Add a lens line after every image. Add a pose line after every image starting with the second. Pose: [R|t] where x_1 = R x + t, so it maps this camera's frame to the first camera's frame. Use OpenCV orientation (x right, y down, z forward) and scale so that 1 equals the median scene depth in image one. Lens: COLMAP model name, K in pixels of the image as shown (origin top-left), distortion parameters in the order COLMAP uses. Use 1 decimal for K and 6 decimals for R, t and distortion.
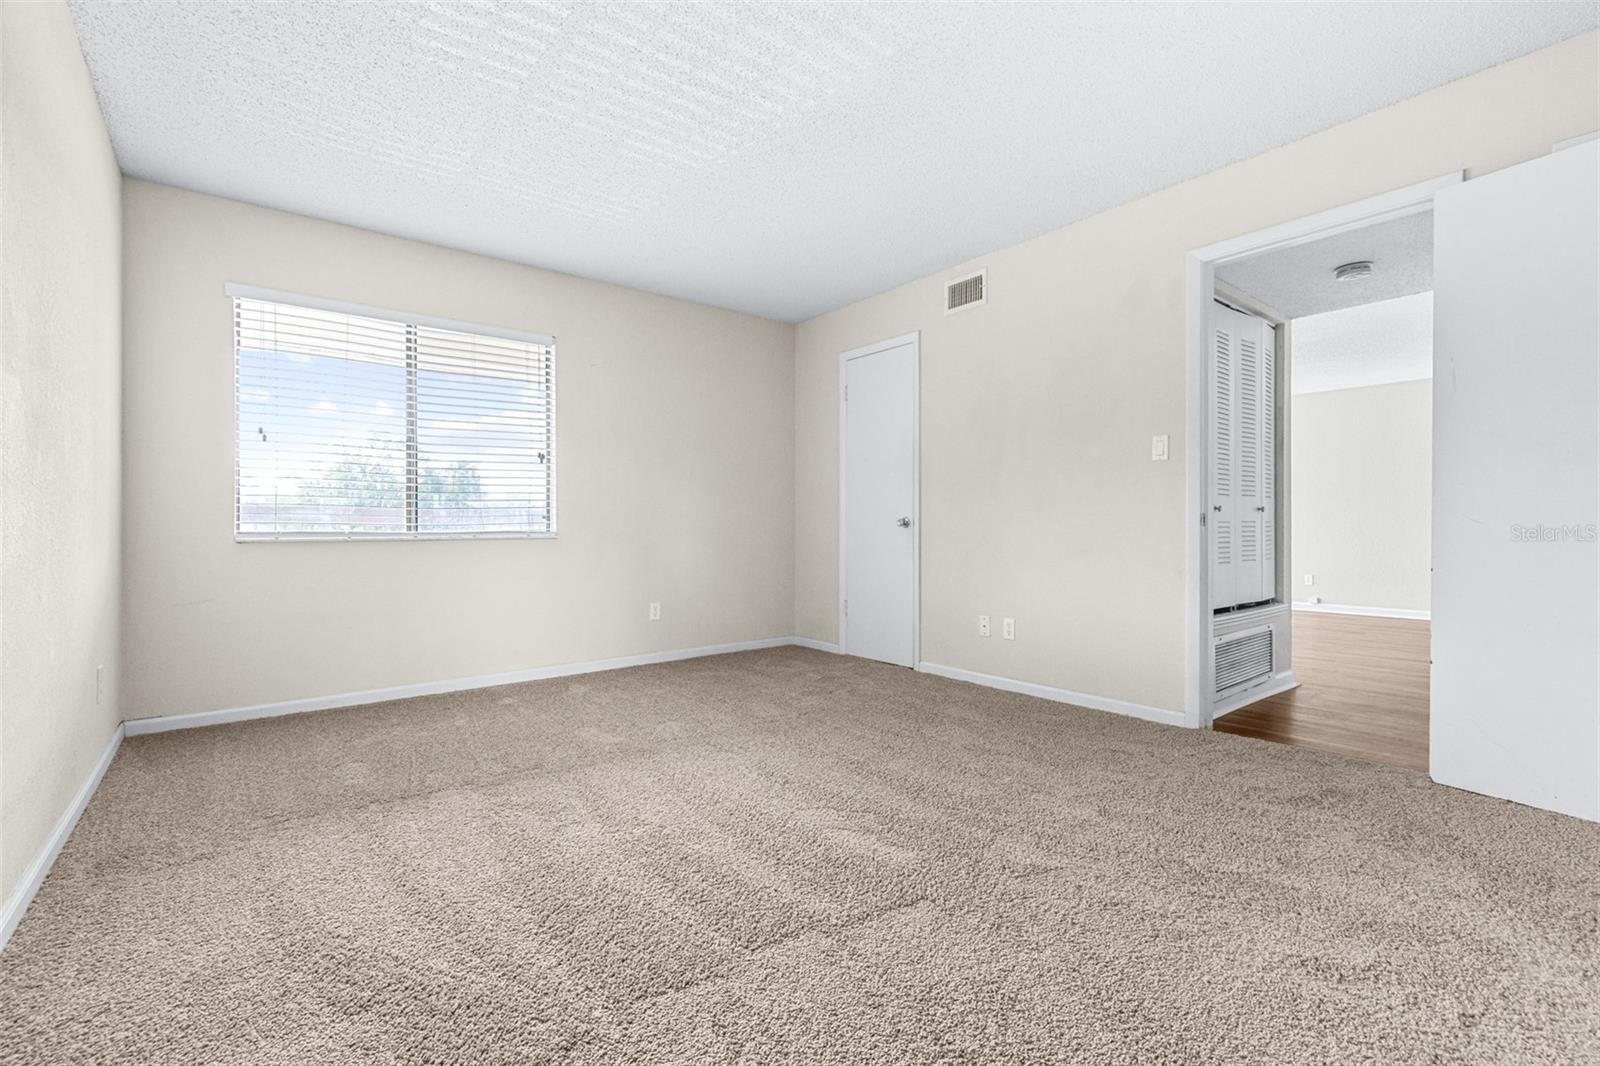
lens RADIAL K [[684.7, 0, 797.2], [0, 684.7, 530.8], [0, 0, 1]] dist [0.003212, -0.000896]
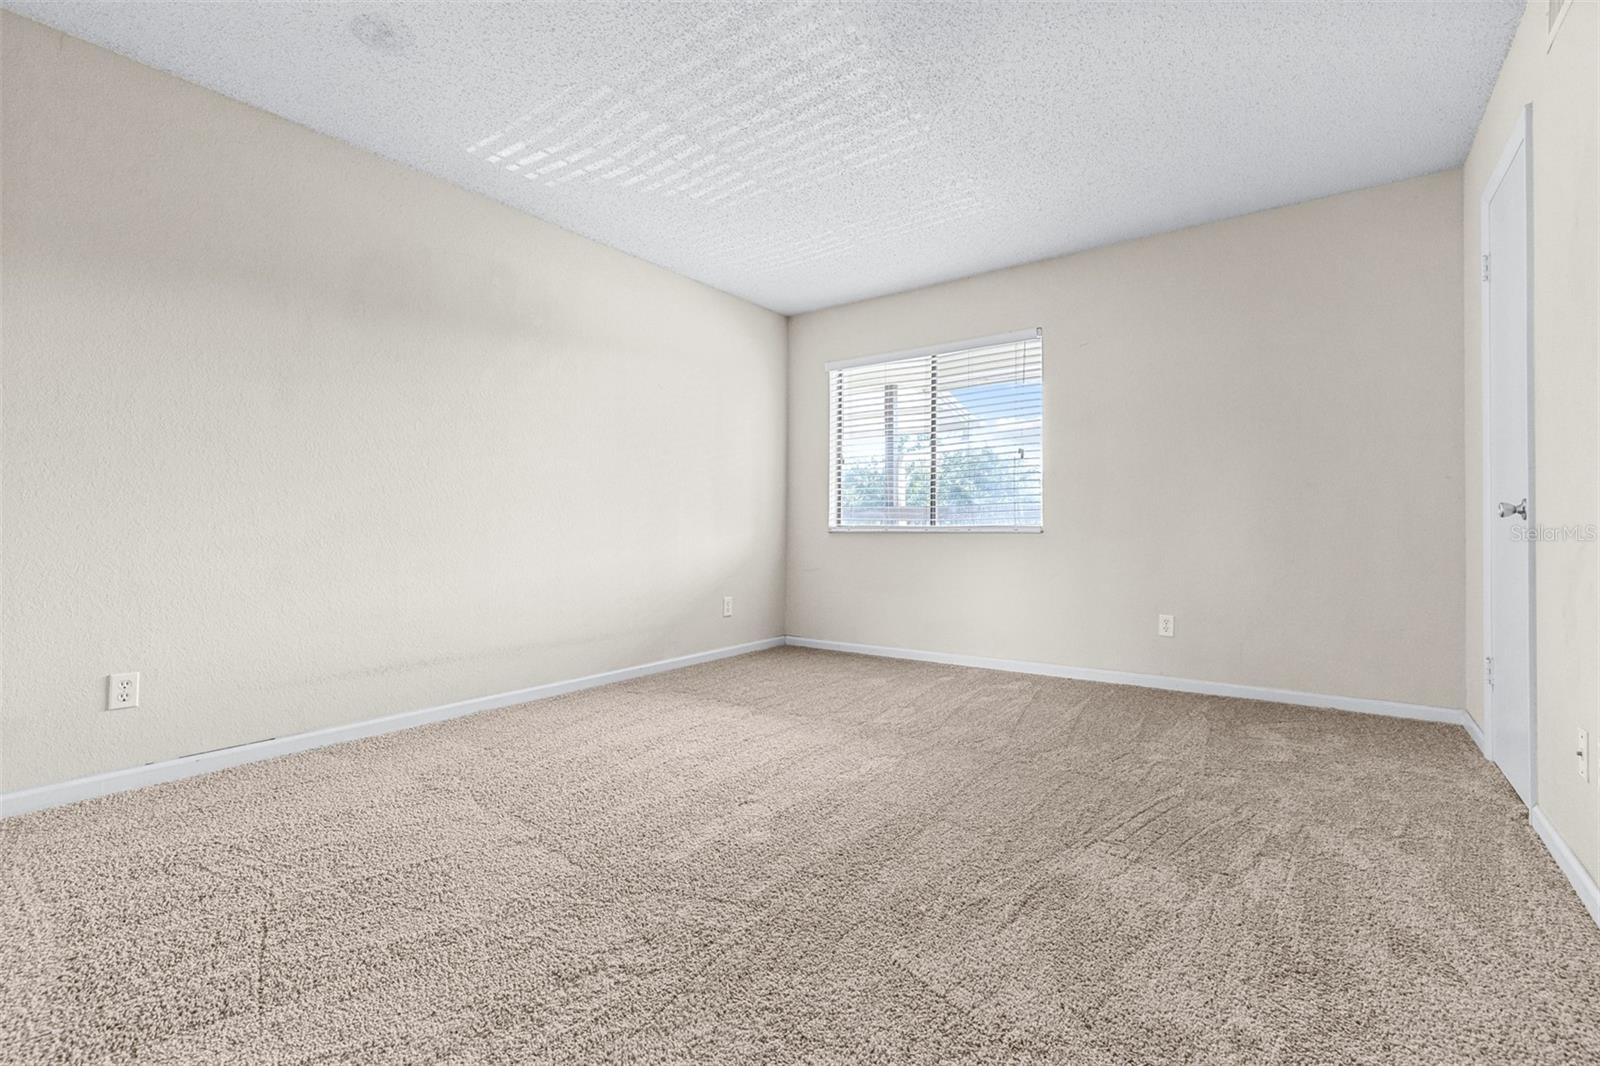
lens RADIAL K [[737.5, 0, 796.8], [0, 737.5, 527.4], [0, 0, 1]] dist [0.000678, 0.000117]
pose [[0.255878, -0.000622, -0.966709, 0.637204], [-0.005572, 0.999982, -0.002118, 0.007784], [0.966693, 0.005929, 0.255870, 0.435544]]
